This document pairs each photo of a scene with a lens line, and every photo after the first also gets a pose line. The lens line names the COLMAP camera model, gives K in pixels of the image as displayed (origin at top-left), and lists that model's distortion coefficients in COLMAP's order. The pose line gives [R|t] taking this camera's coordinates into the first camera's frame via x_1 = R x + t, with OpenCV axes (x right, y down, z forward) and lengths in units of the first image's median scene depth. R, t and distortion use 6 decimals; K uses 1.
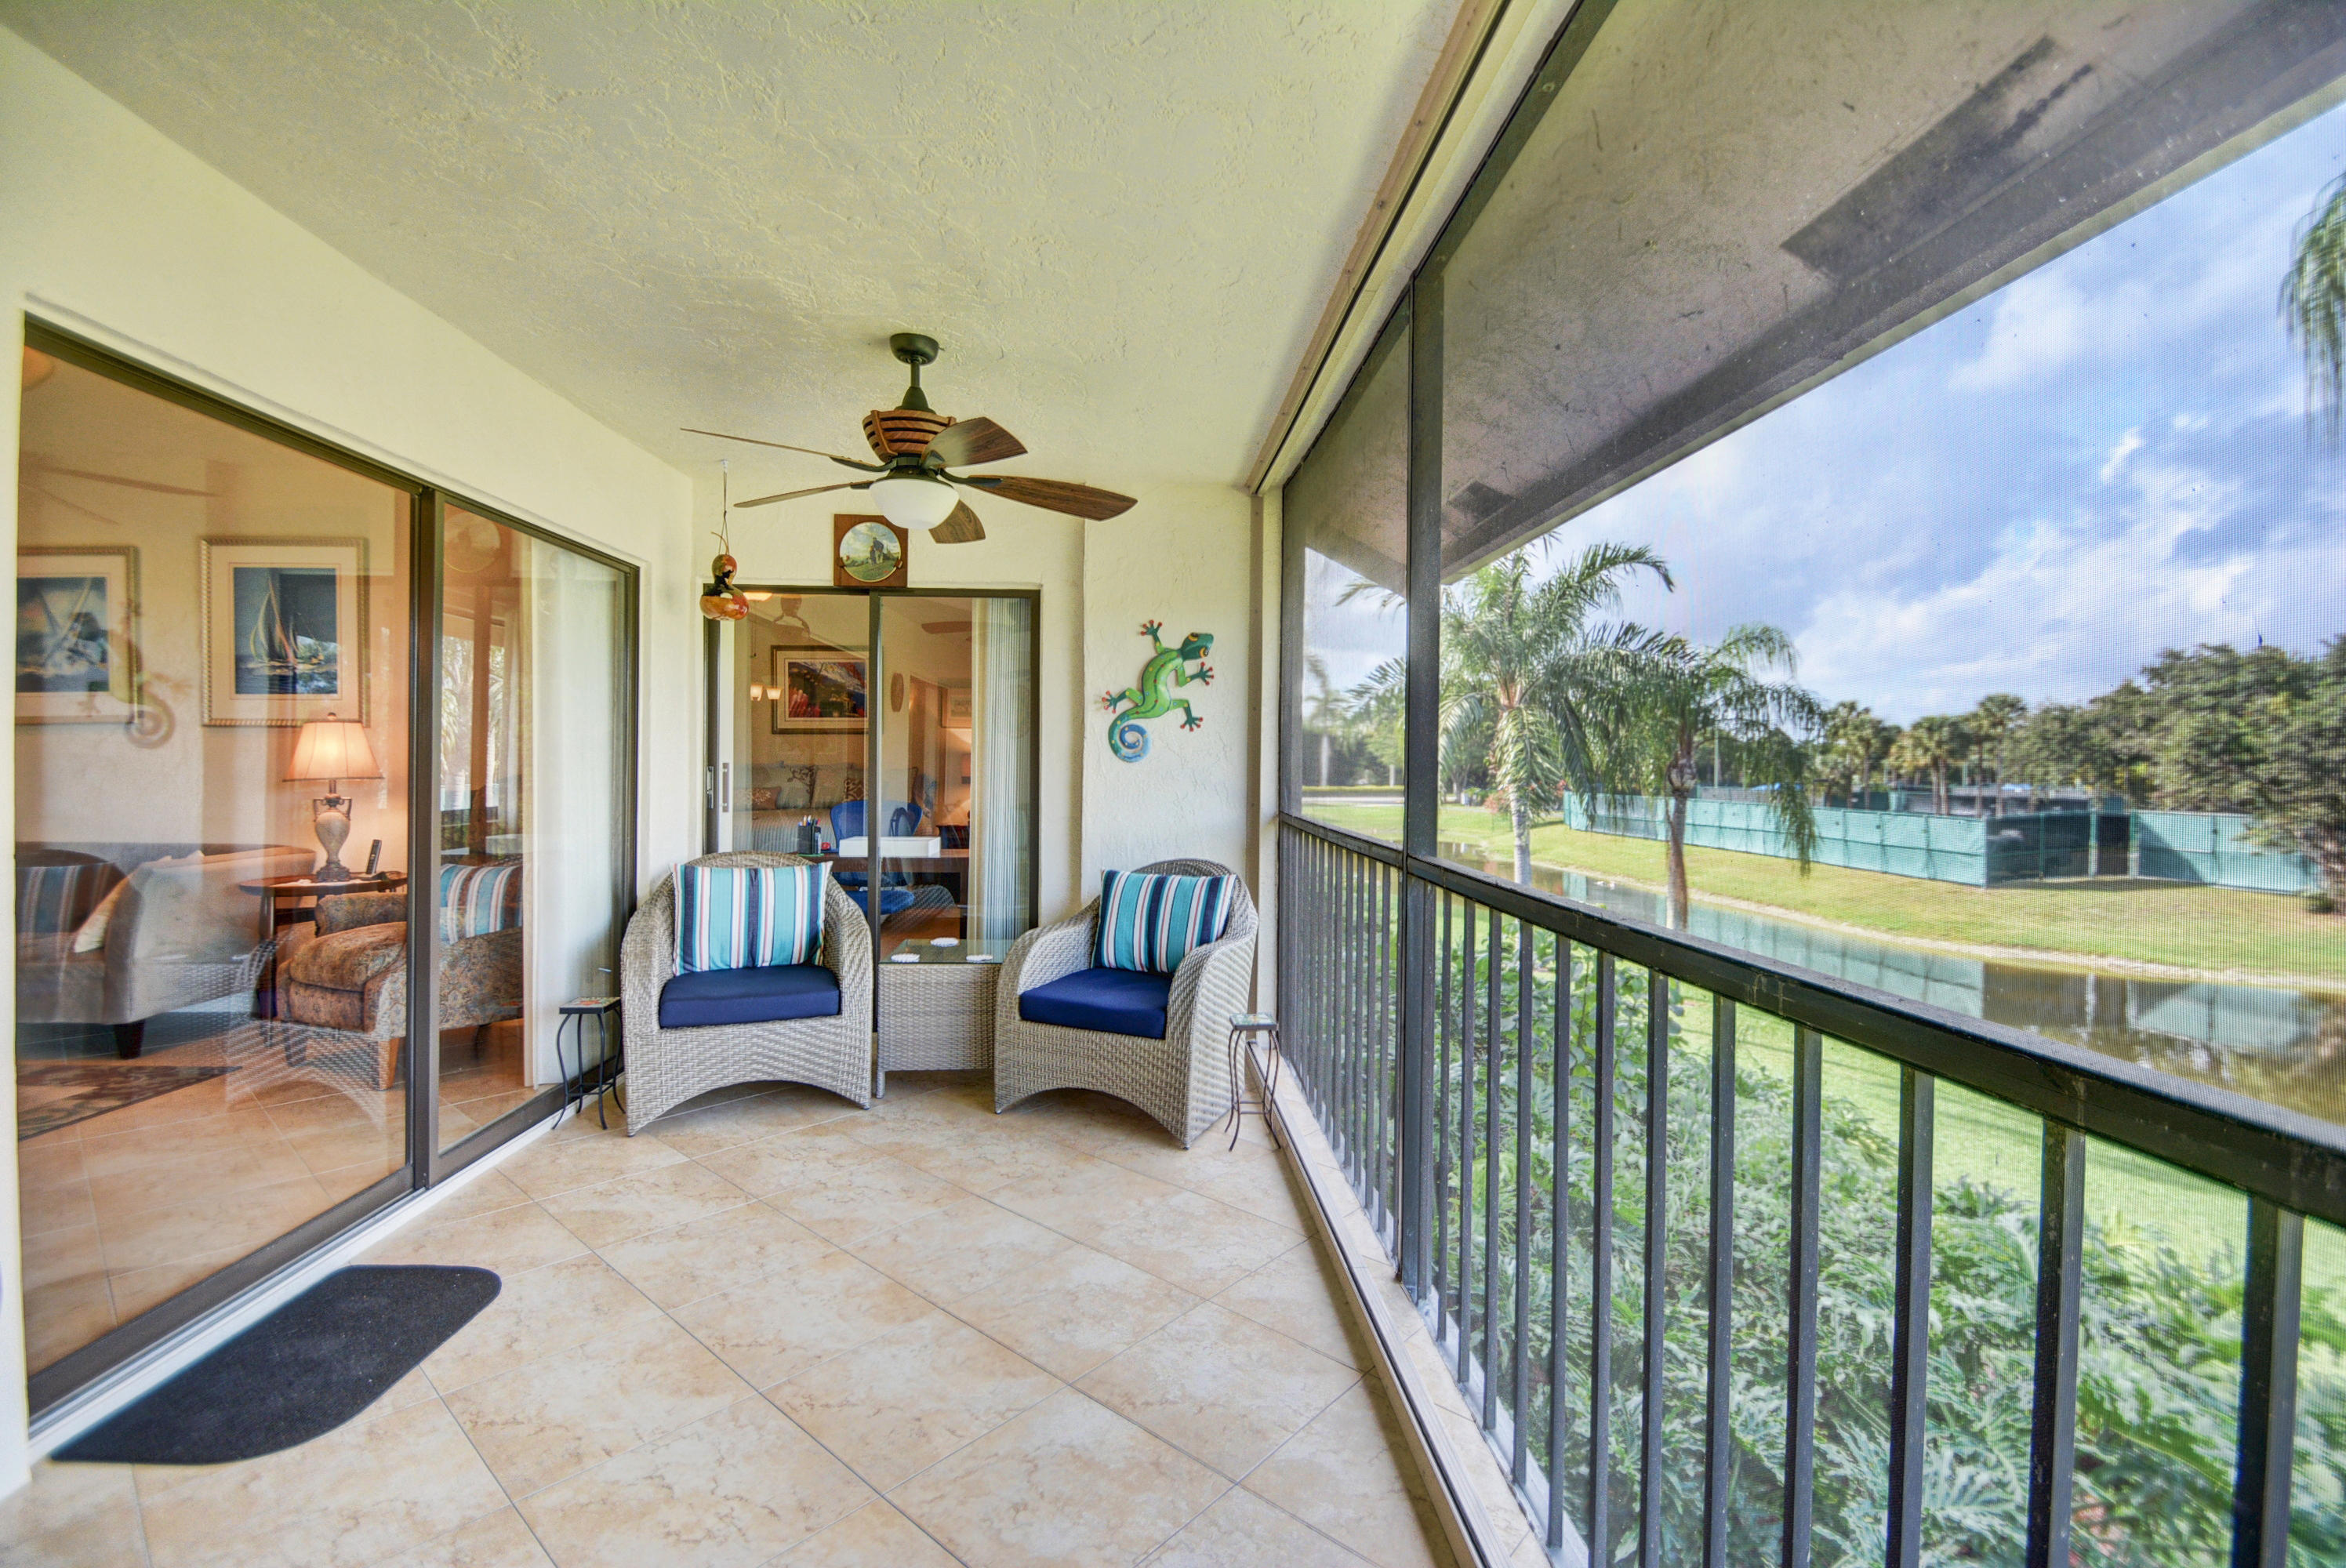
lens RADIAL K [[1030.5, 0, 1173.4], [0, 1030.5, 769.2], [0, 0, 1]] dist [0.018256, -0.018015]
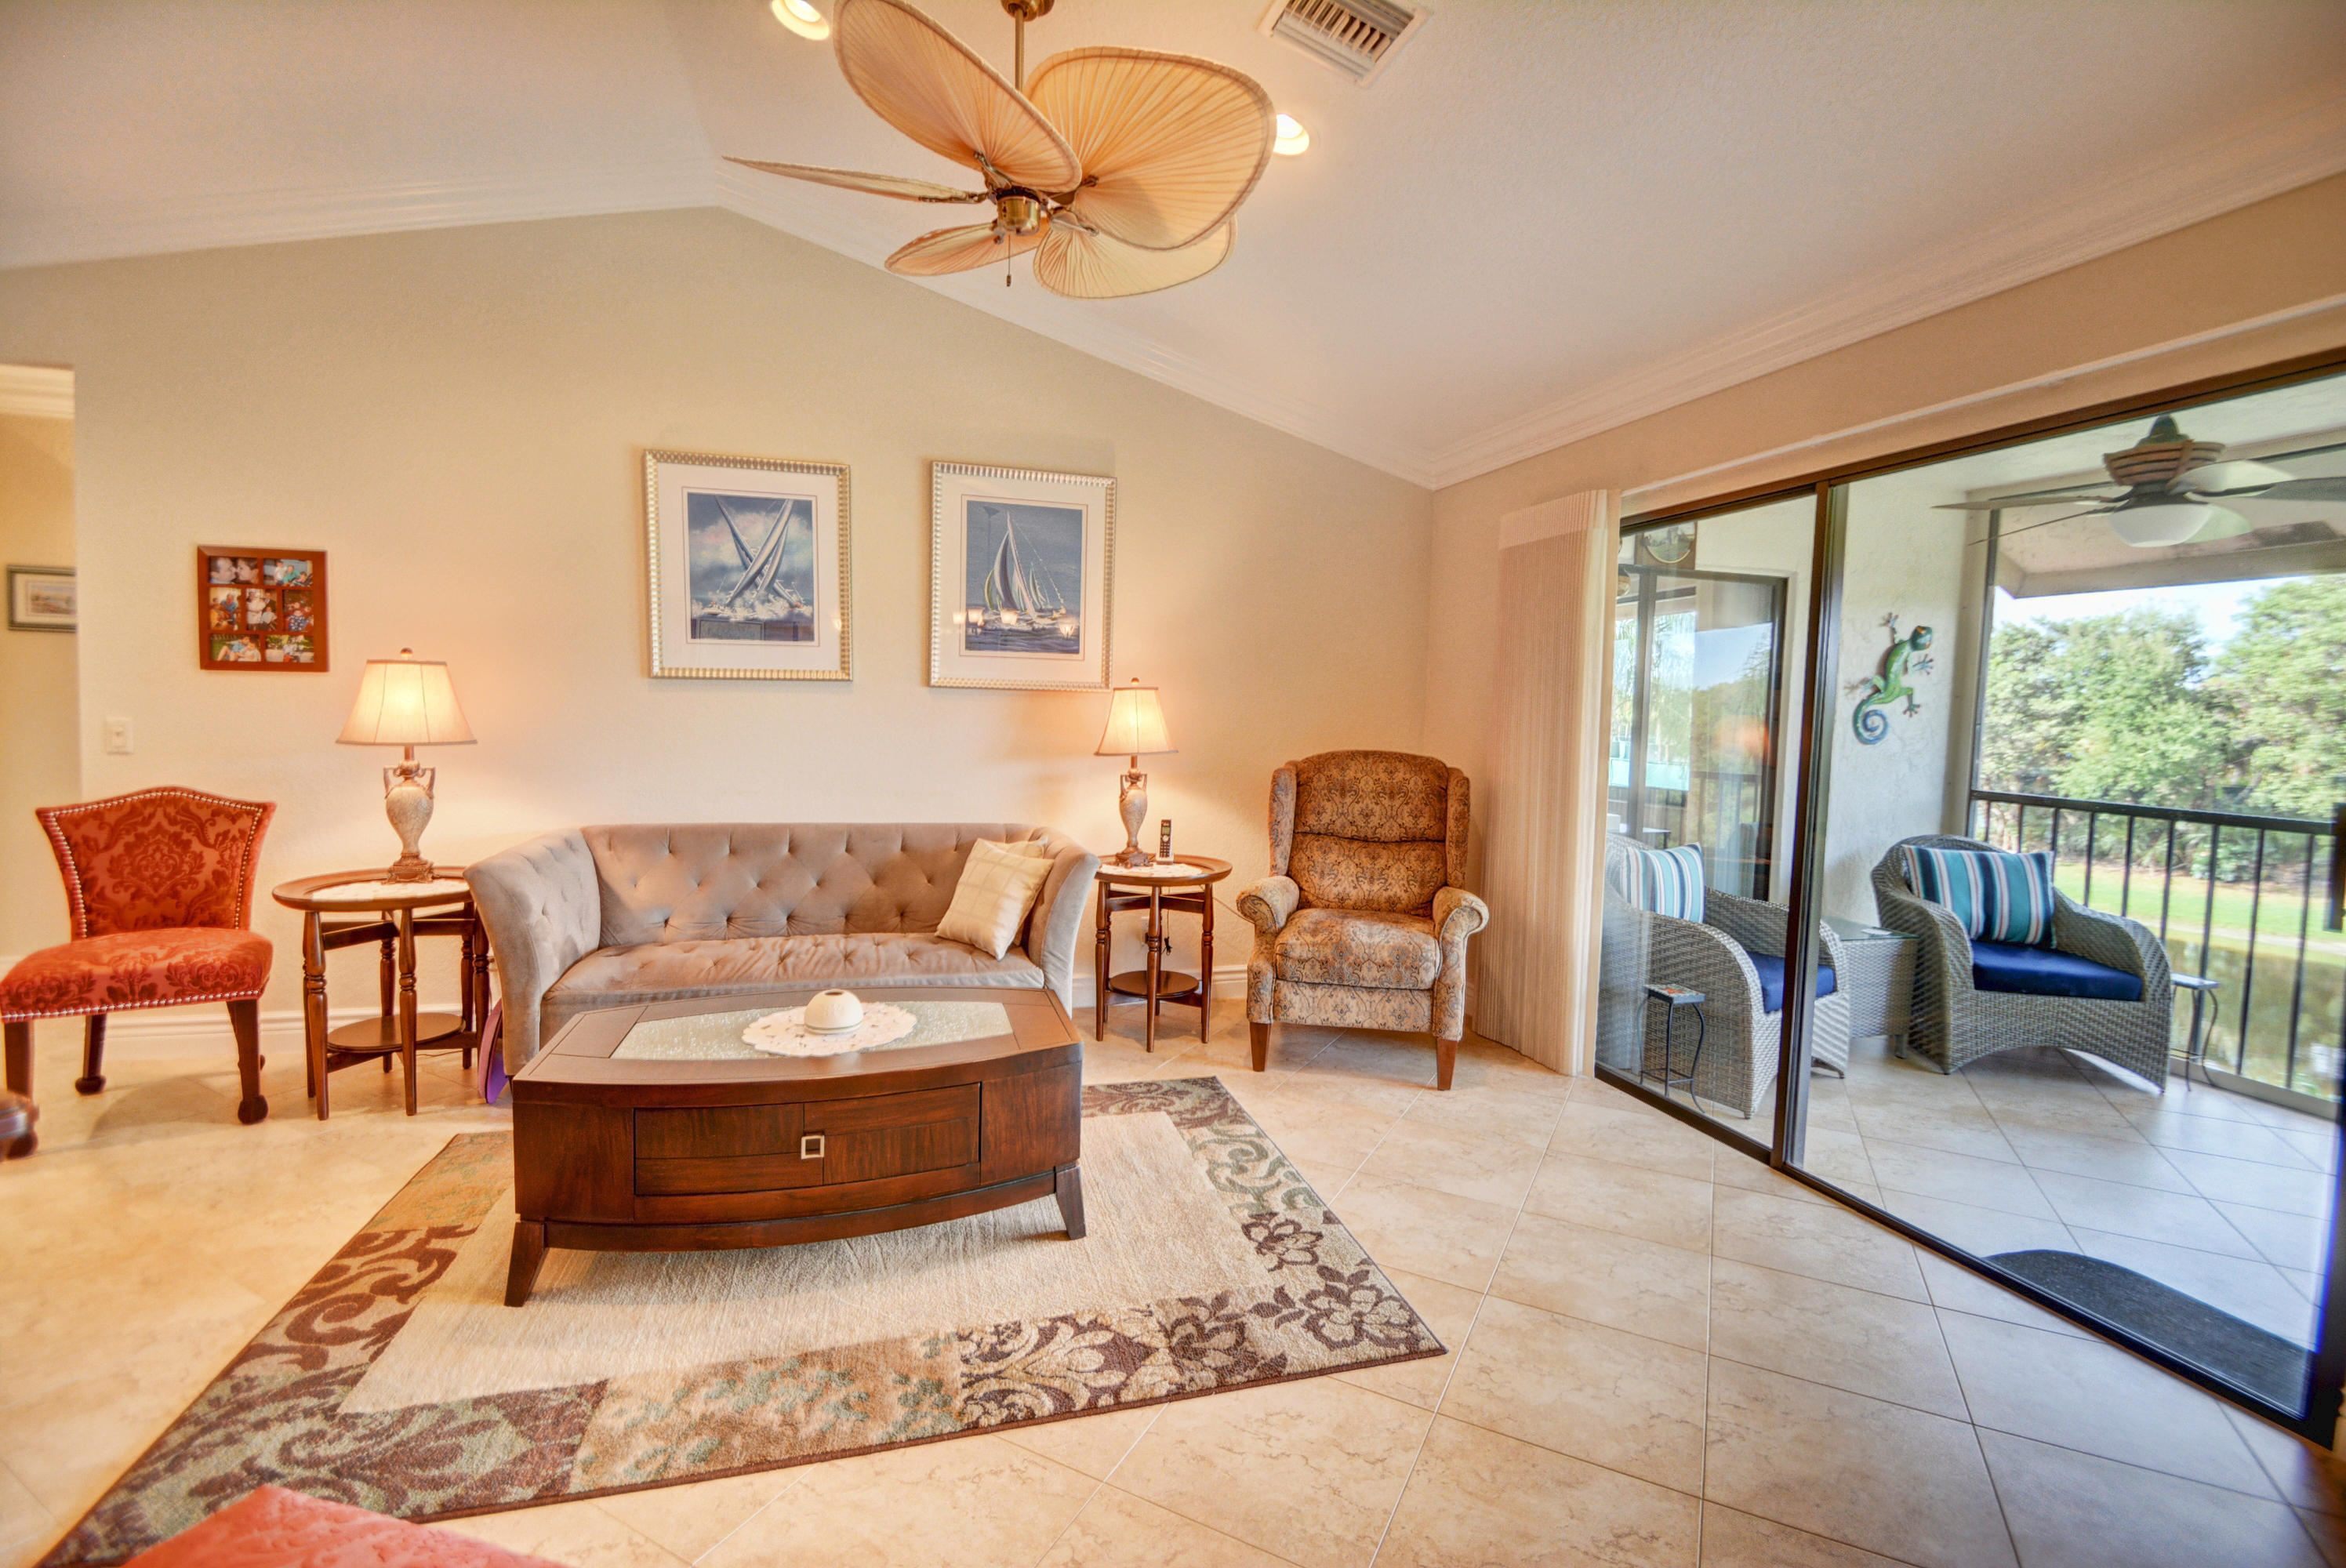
lens RADIAL K [[1043.5, 0, 1173.7], [0, 1043.5, 776.5], [0, 0, 1]] dist [0.004536, -0.014291]
pose [[0.970372, 0.004352, 0.241576, -0.872505], [-0.019907, 0.997879, 0.061985, -0.023771], [-0.240794, -0.064958, 0.968400, 0.105256]]
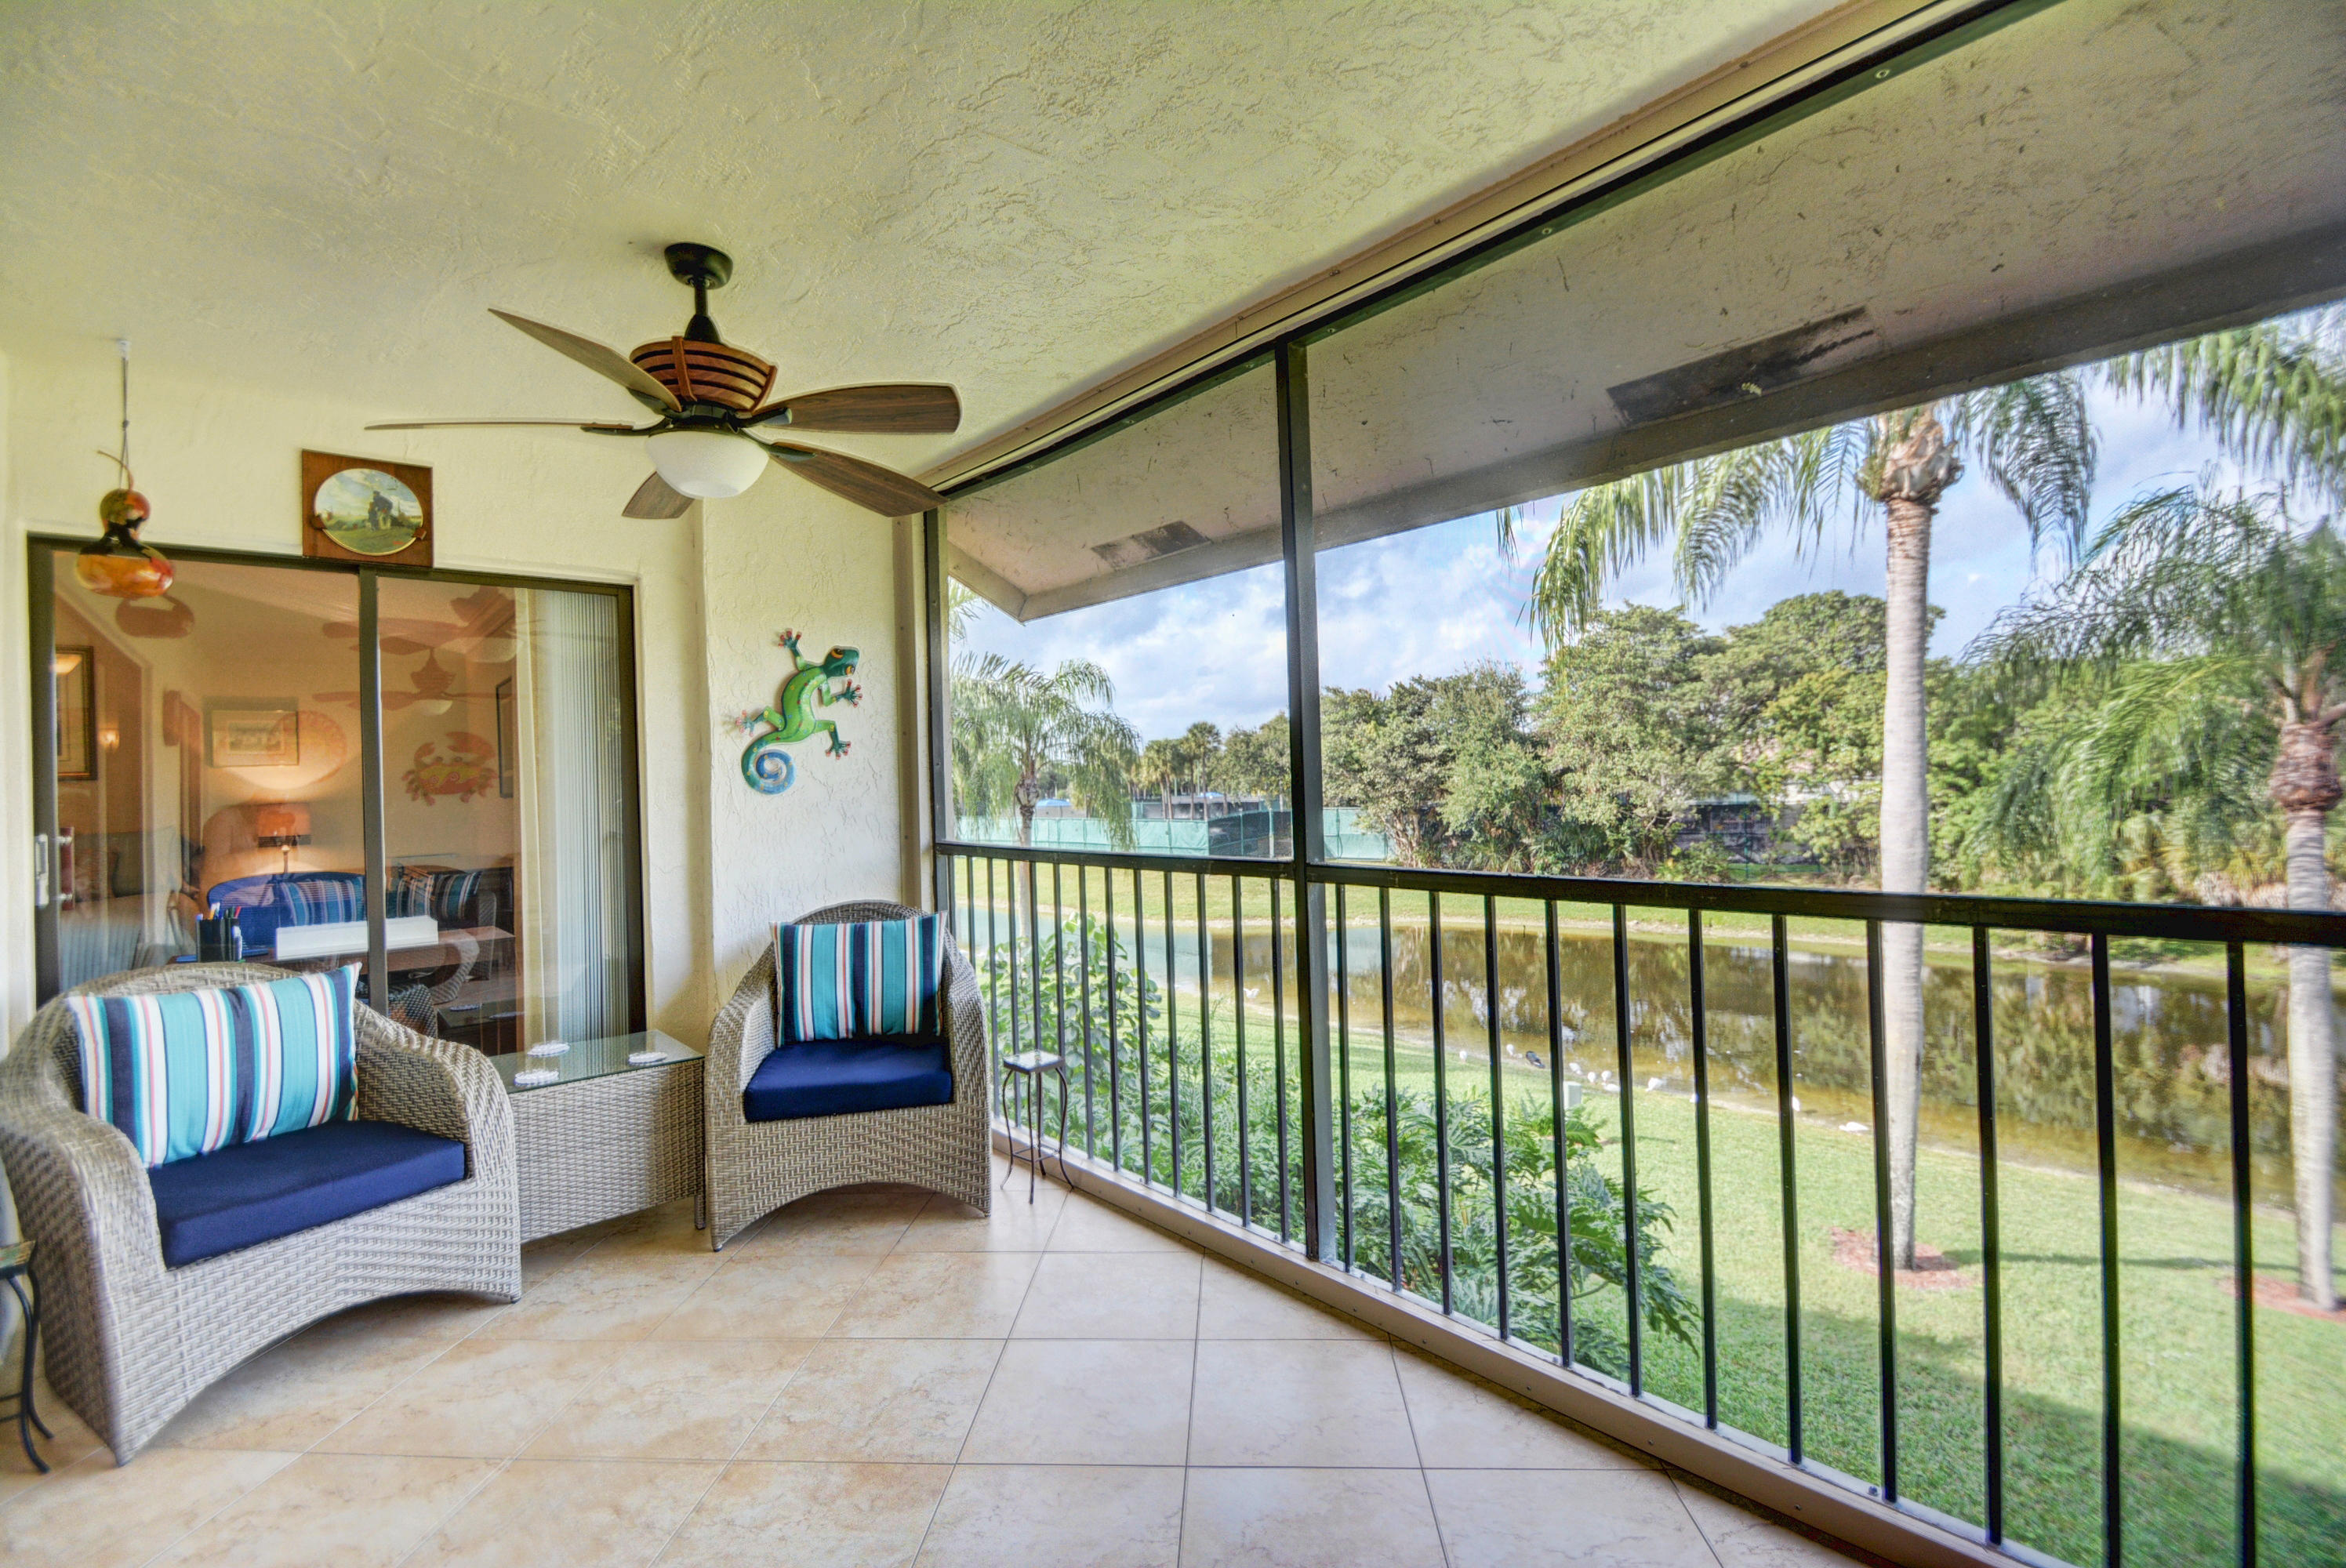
lens RADIAL K [[1039.0, 0, 1172.6], [0, 1039.0, 772.7], [0, 0, 1]] dist [0.001127, -0.013166]
pose [[0.788130, -0.026399, 0.614943, -0.264942], [0.040656, 0.999131, -0.009214, -0.004749], [-0.614165, 0.032263, 0.788518, 0.108801]]
